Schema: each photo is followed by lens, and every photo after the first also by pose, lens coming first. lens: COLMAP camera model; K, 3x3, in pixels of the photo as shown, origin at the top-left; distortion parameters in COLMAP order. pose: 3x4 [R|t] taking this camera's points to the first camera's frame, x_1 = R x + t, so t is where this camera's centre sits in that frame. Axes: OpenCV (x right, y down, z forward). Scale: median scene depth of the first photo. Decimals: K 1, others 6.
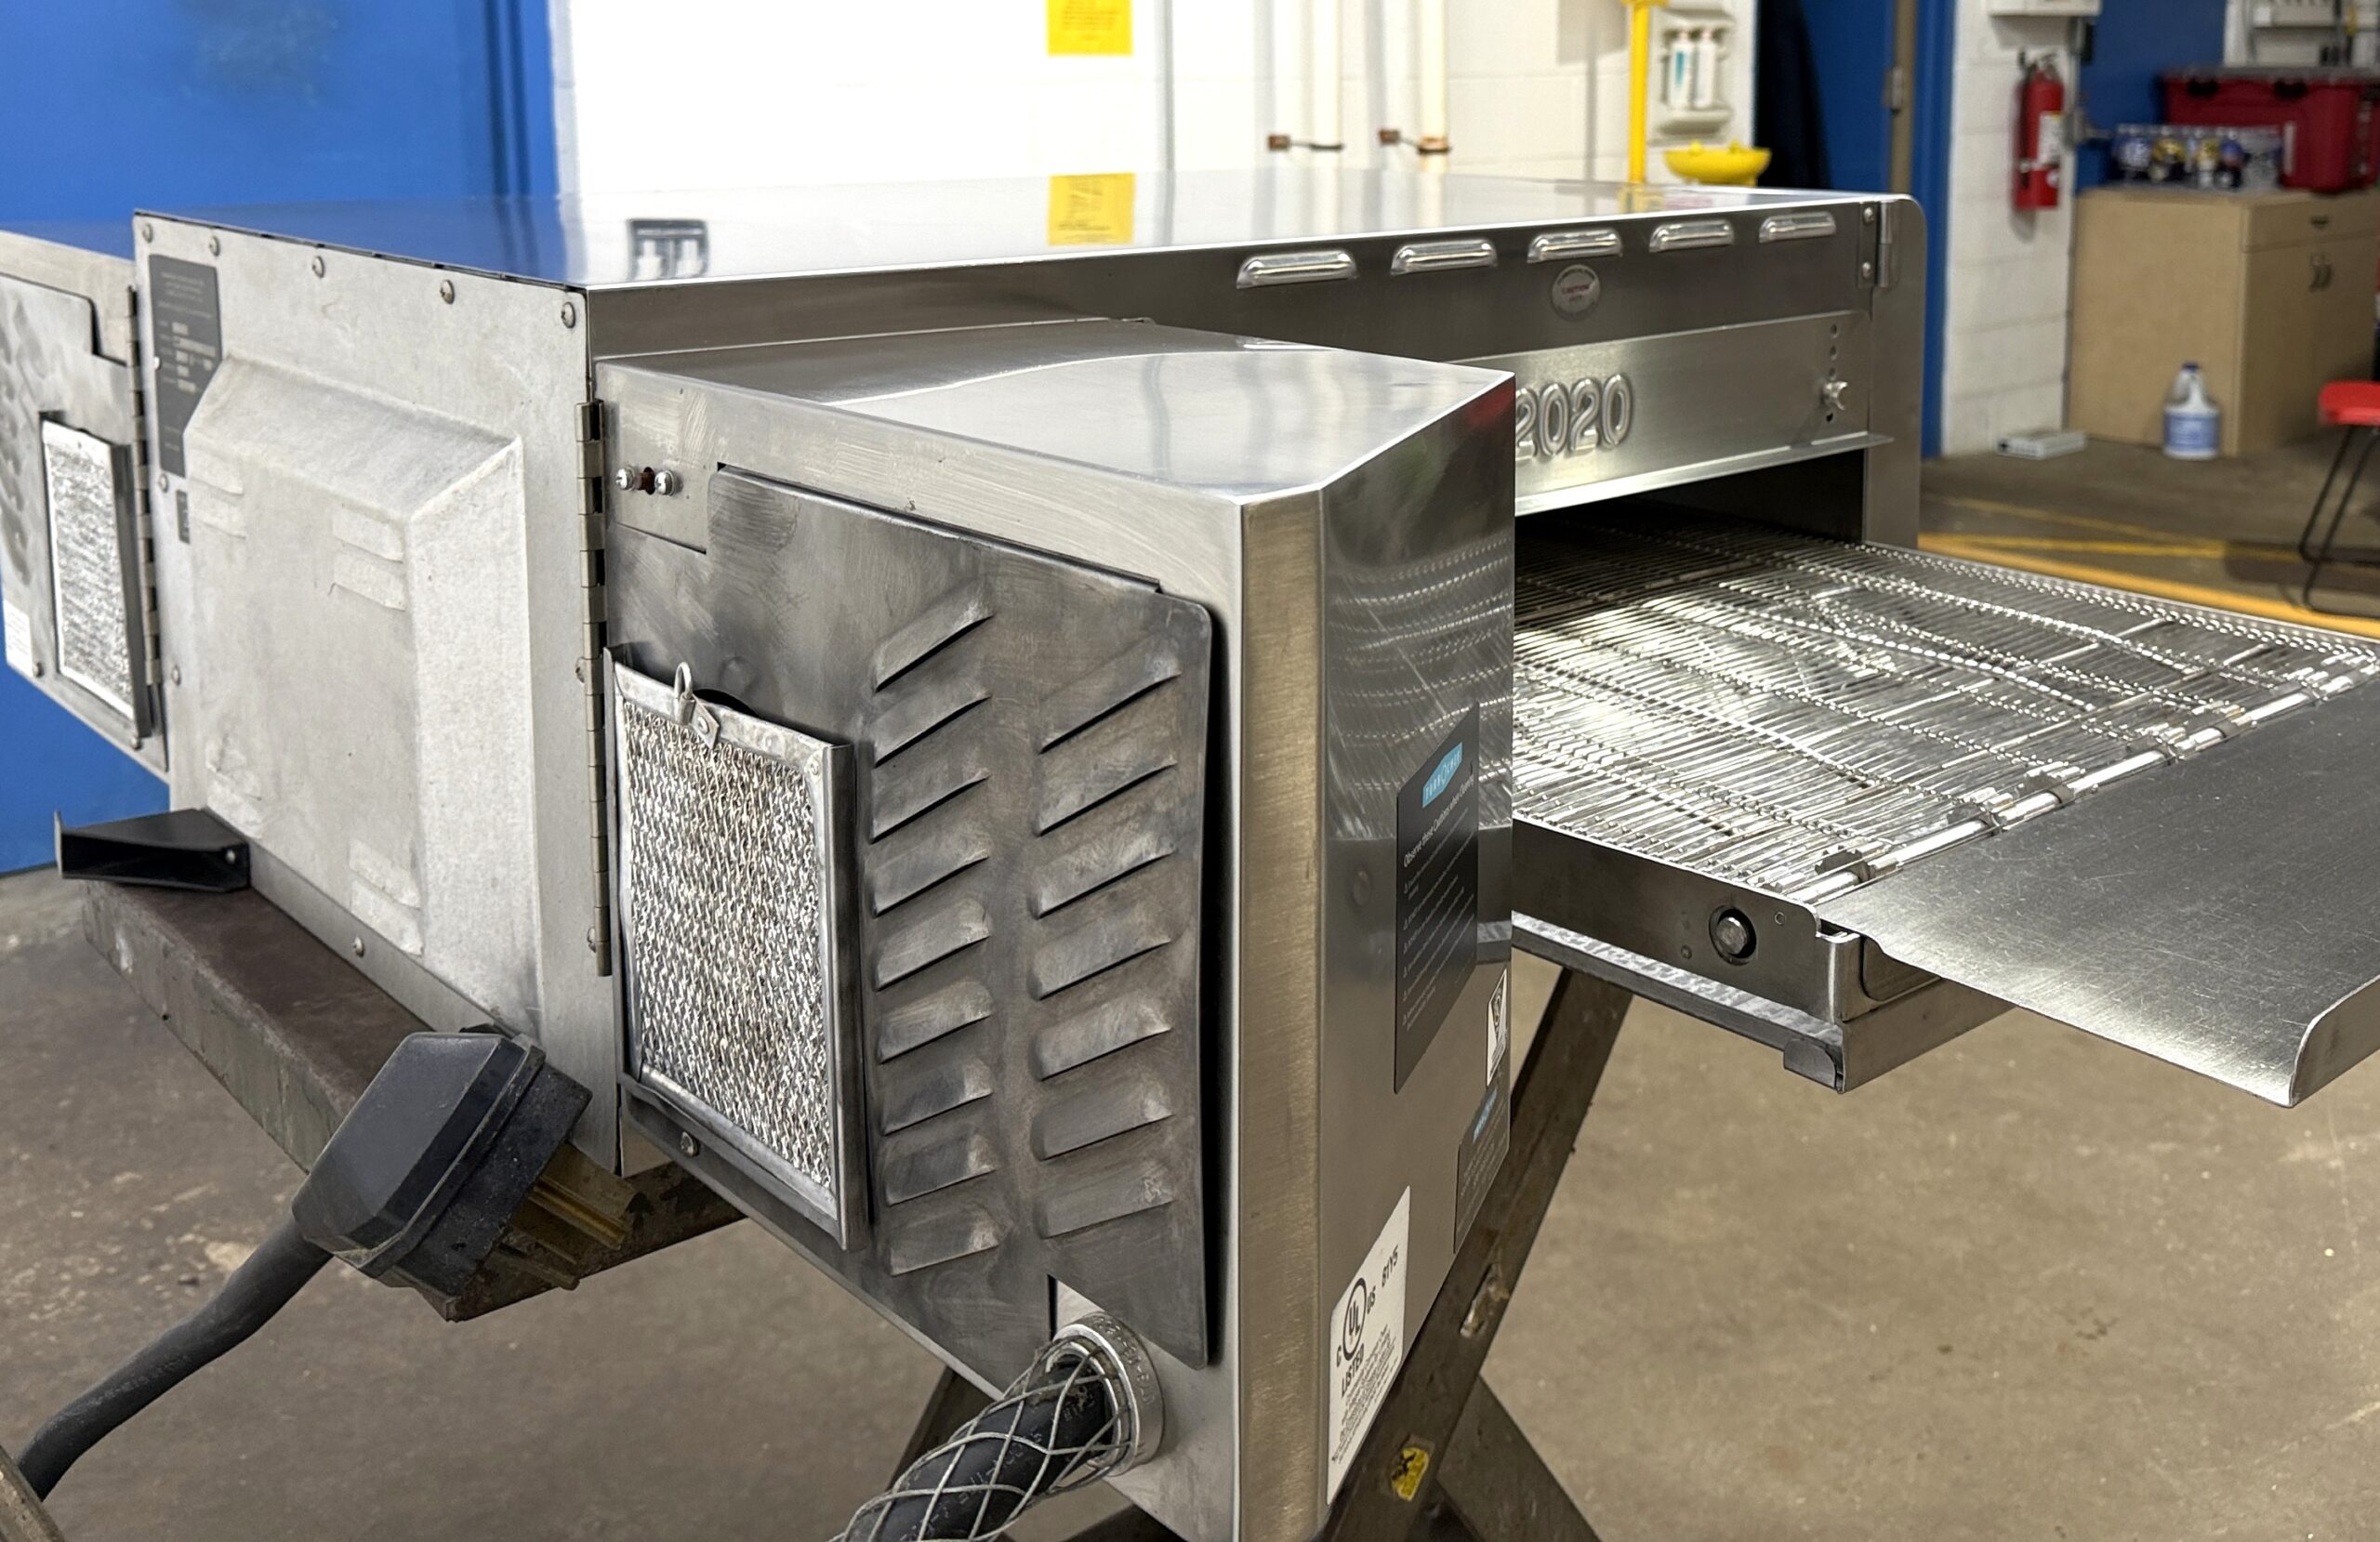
lens RADIAL K [[2208.5, 0, 1216.2], [0, 2208.5, 769.2], [0, 0, 1]] dist [-0.016151, 0.004436]
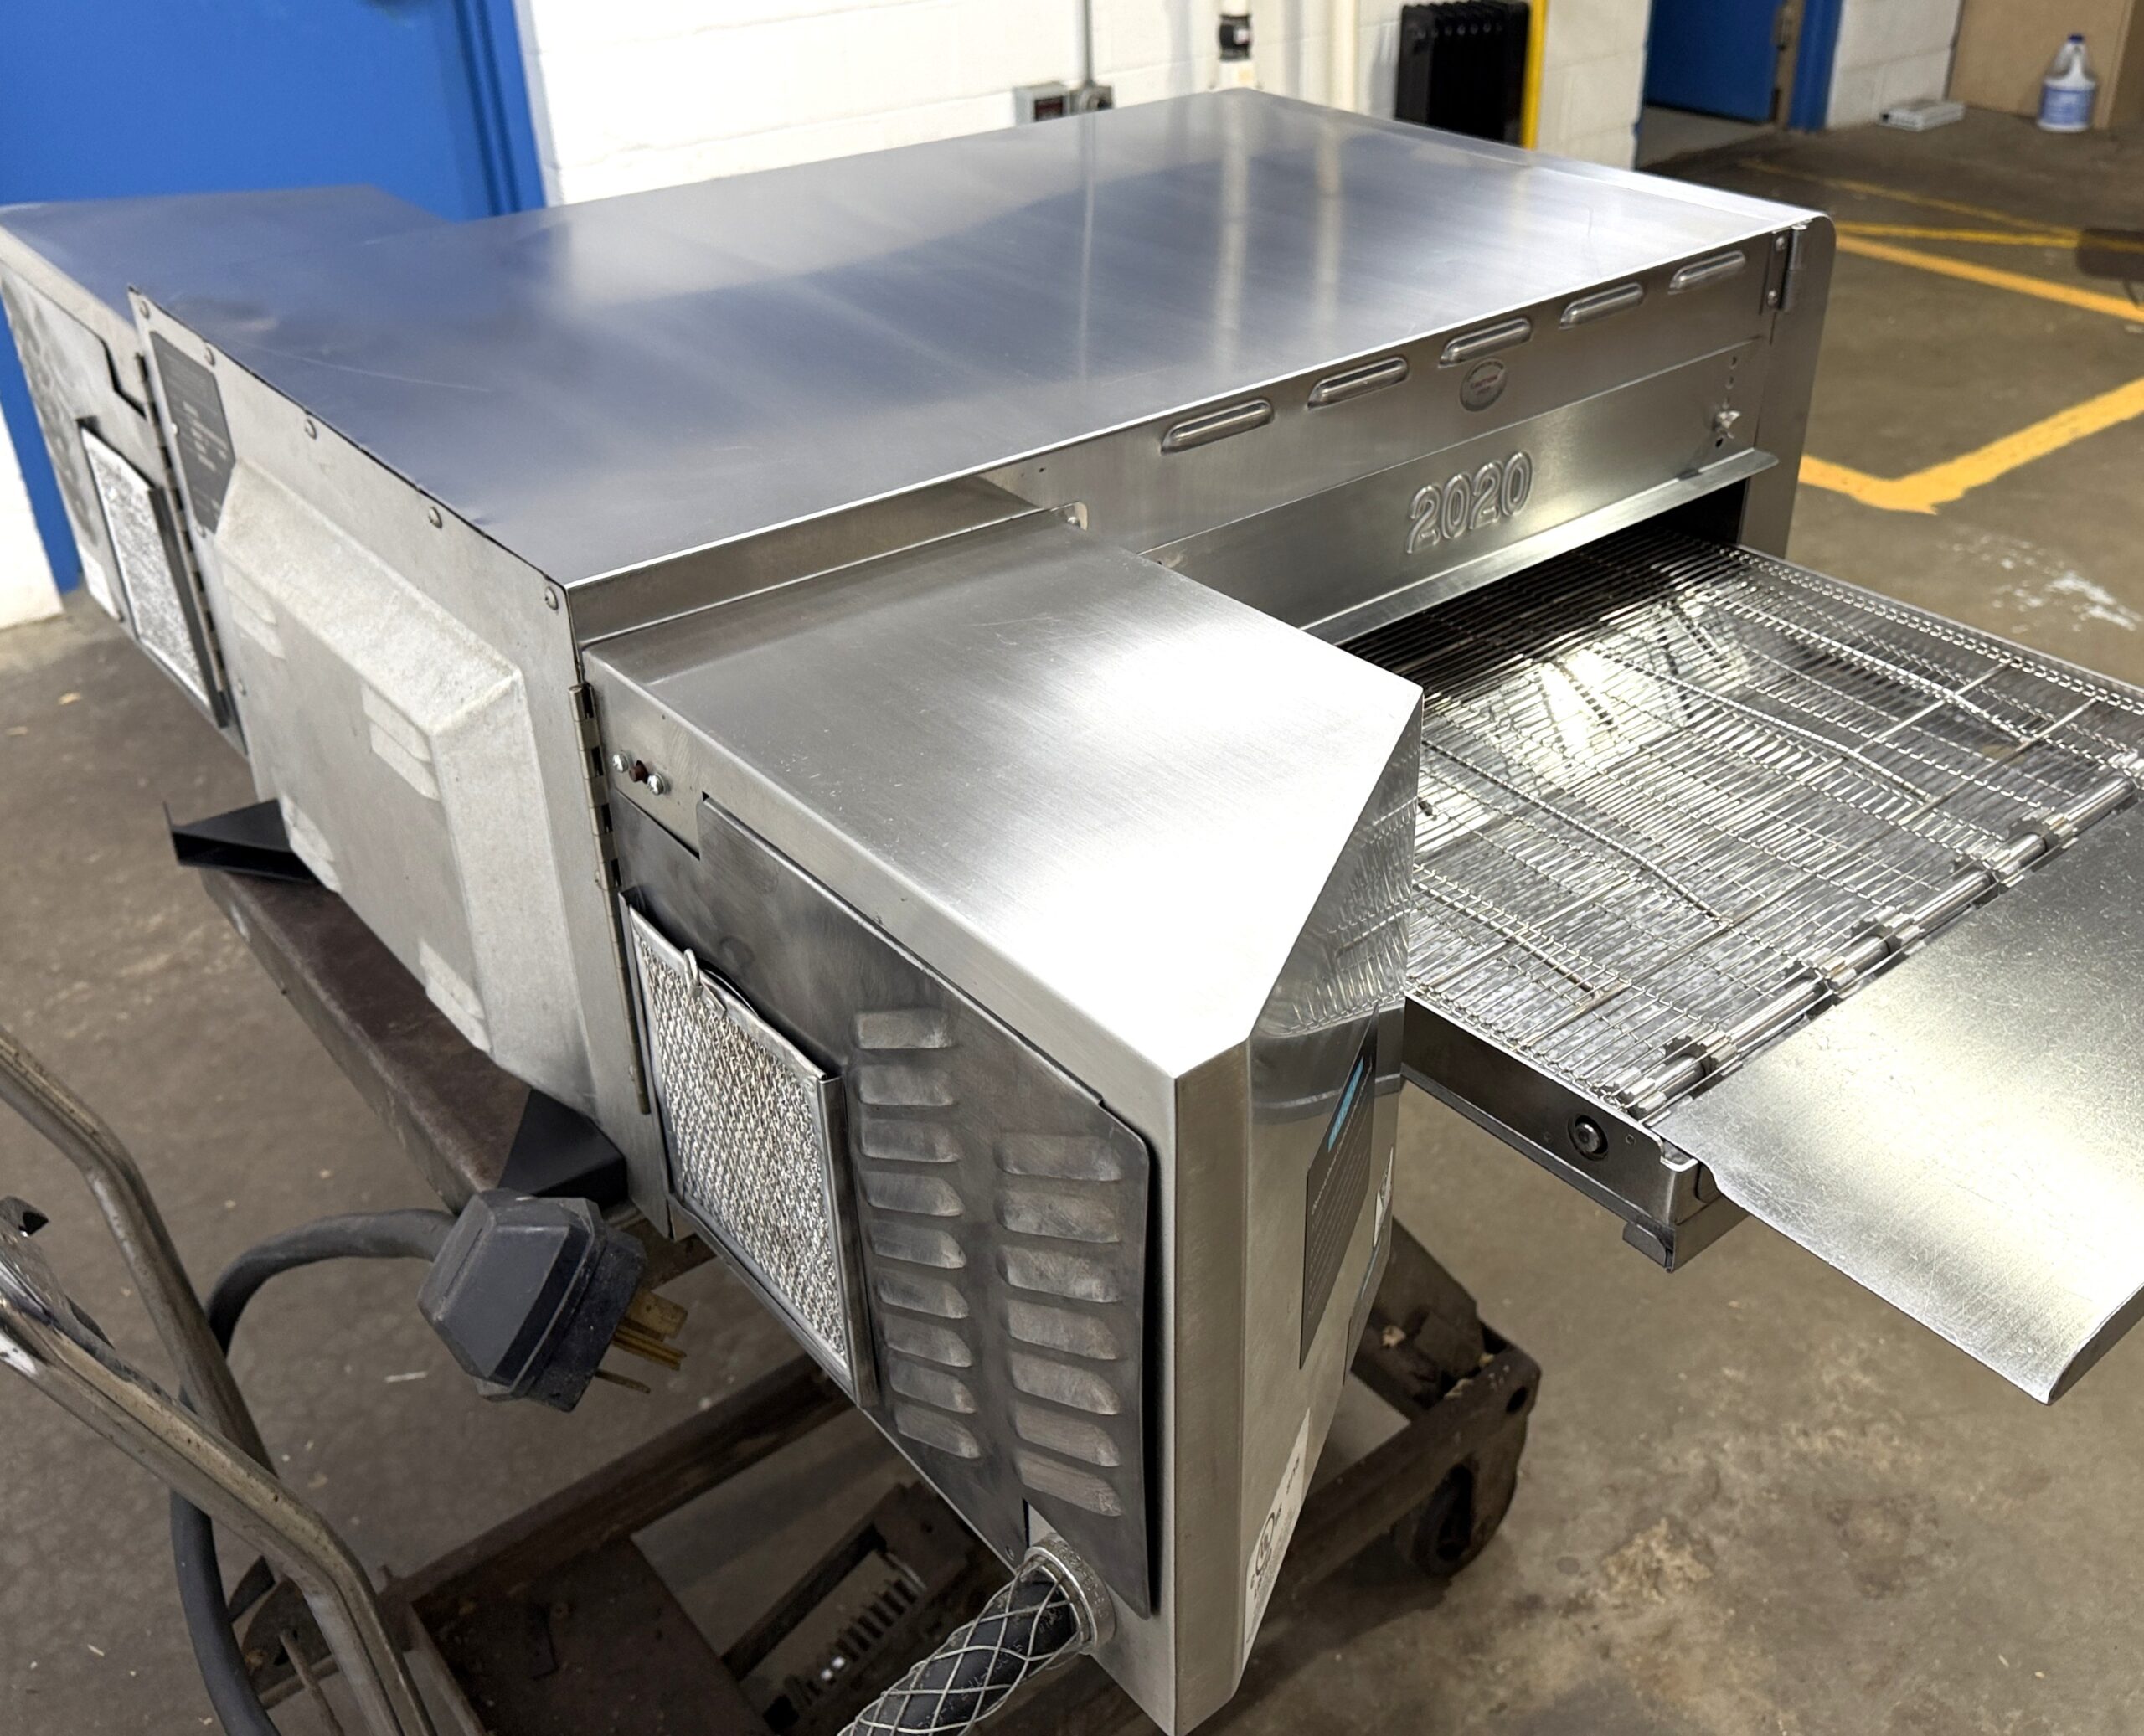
lens RADIAL K [[1839.3, 0, 1072.0], [0, 1839.3, 868.0], [0, 0, 1]] dist [0.037544, -0.083767]
pose [[0.999181, -0.008966, -0.039456, -0.002037], [0.021955, 0.939244, 0.342549, -0.362098], [0.033988, -0.343134, 0.938671, 0.100072]]
